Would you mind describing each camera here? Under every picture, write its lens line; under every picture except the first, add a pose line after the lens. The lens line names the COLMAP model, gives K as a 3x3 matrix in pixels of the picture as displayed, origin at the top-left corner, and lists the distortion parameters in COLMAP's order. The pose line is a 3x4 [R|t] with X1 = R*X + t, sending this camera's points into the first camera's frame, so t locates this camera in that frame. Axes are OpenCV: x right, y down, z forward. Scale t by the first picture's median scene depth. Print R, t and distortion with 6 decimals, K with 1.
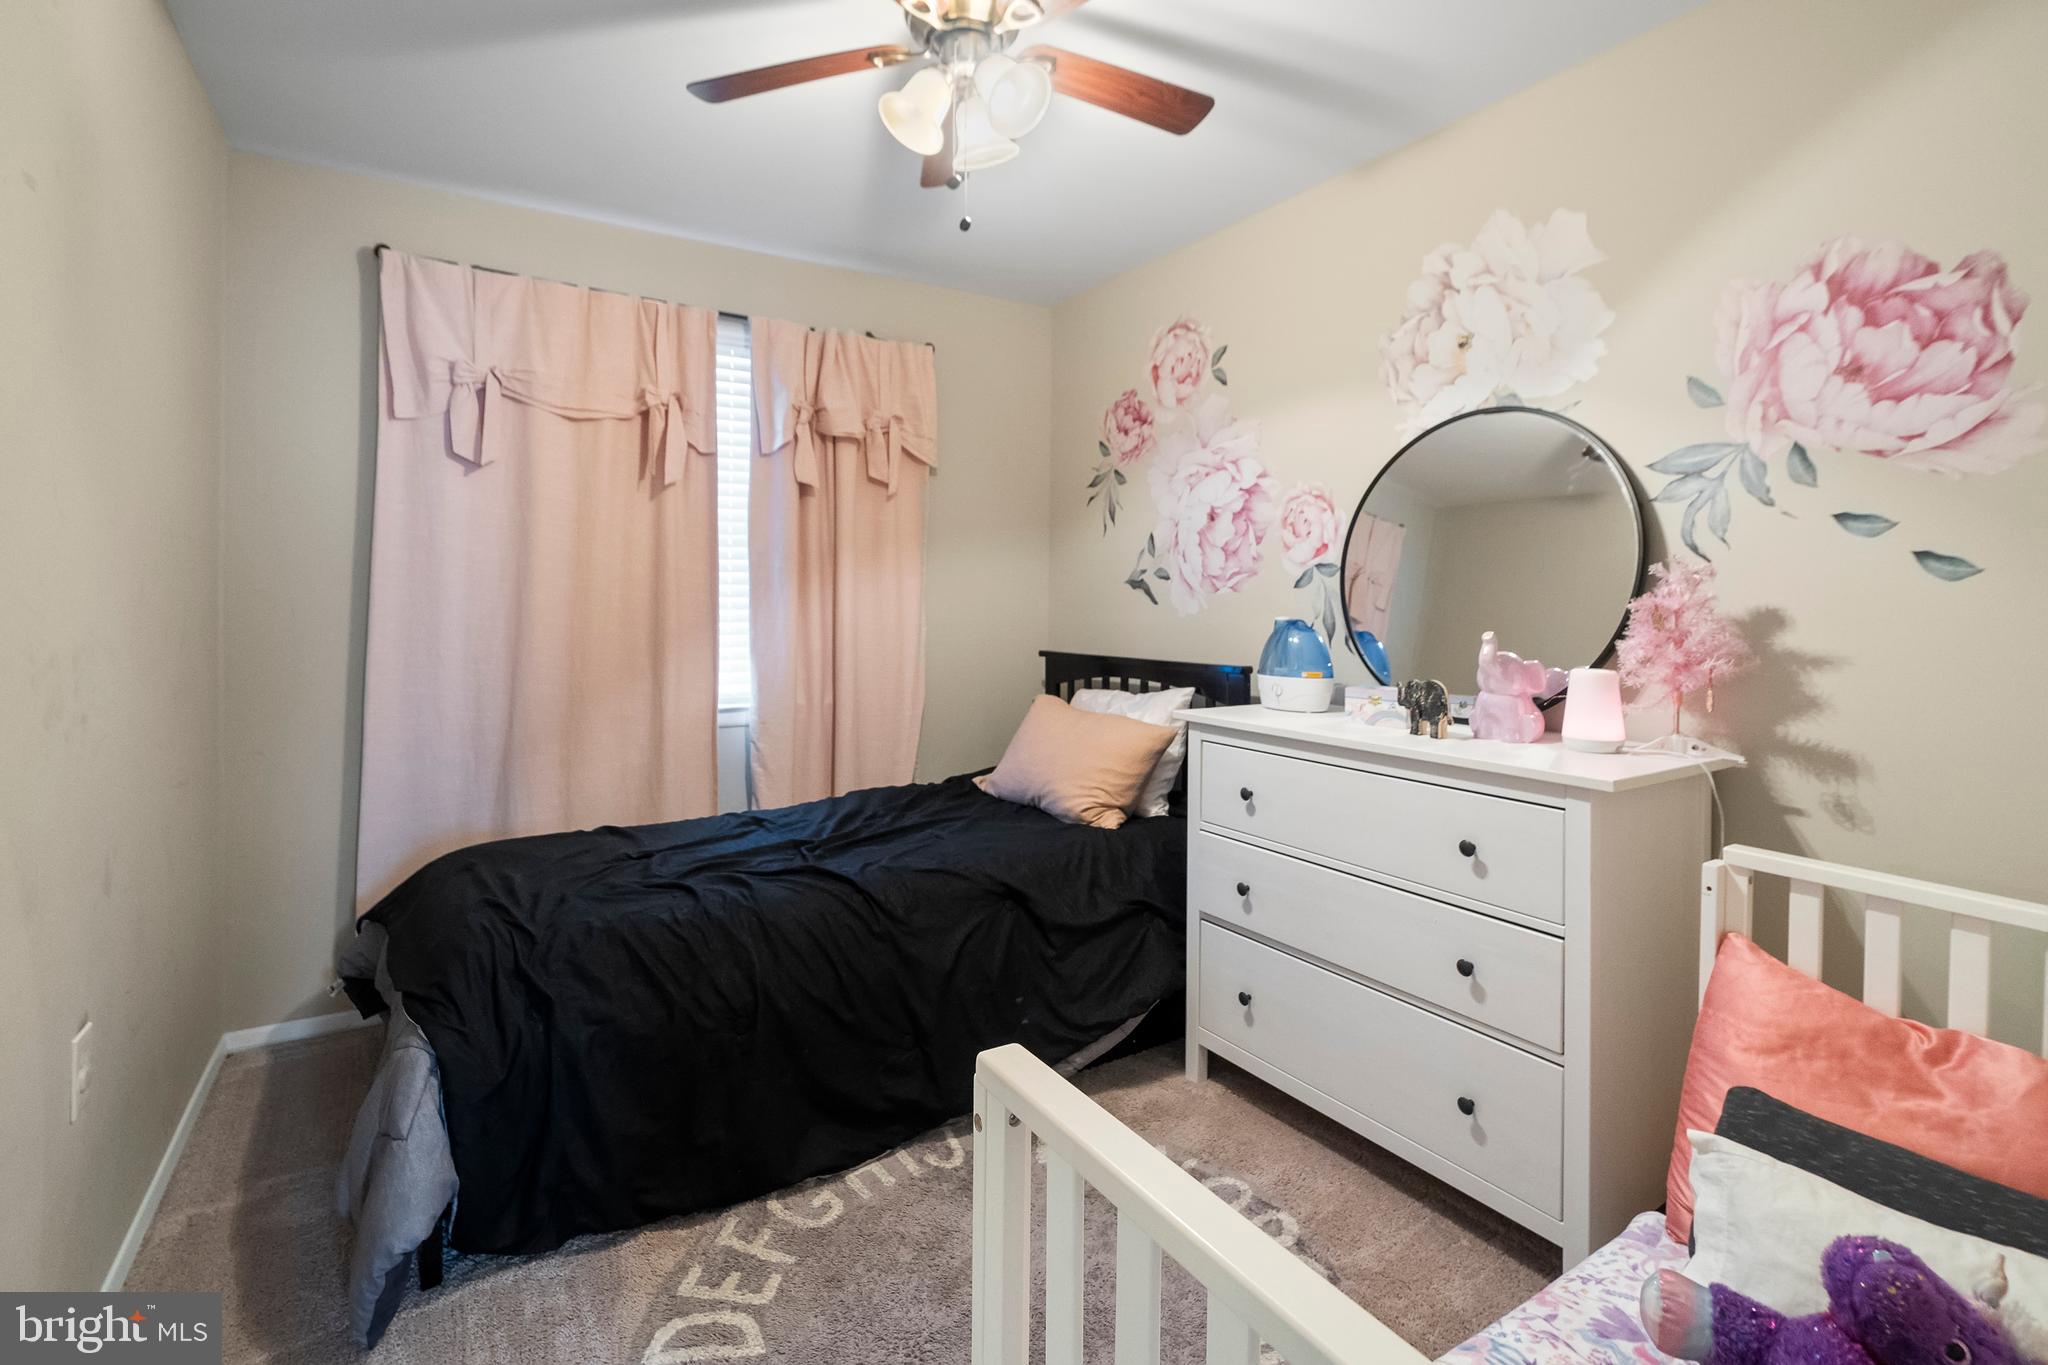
lens RADIAL K [[965.5, 0, 1016.8], [0, 965.5, 597.8], [0, 0, 1]] dist [0.001350, 0.000403]
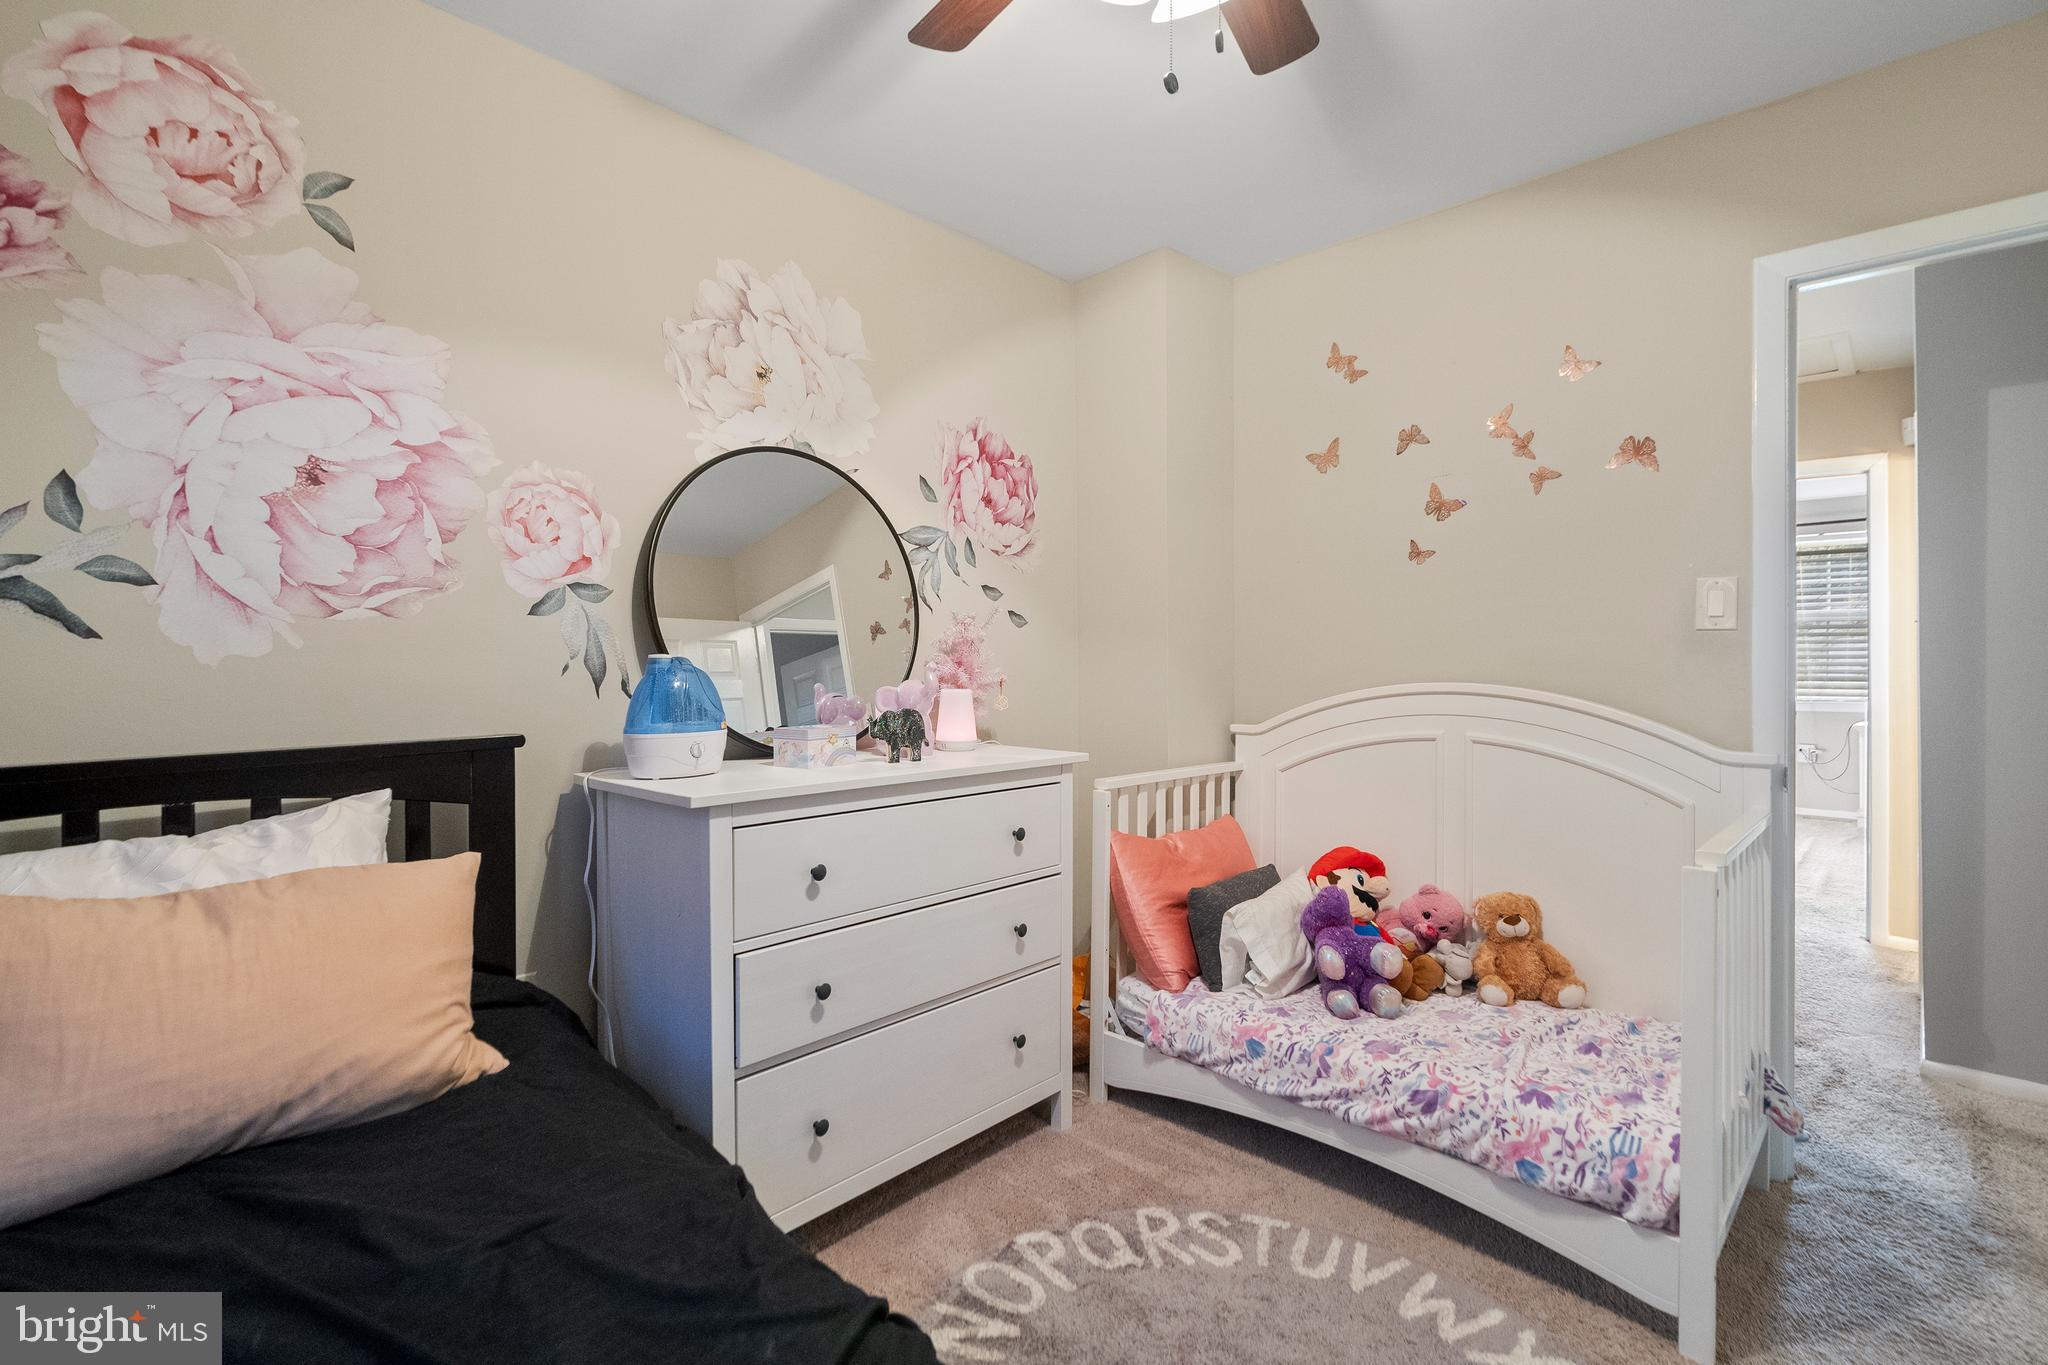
lens RADIAL K [[955.0, 0, 1039.8], [0, 955.0, 648.9], [0, 0, 1]] dist [-0.003157, -0.000496]
pose [[-0.266481, 0.001089, 0.963840, -0.523320], [-0.000843, 0.999999, -0.001363, 0.016554], [-0.963840, -0.001175, -0.266479, 0.937489]]
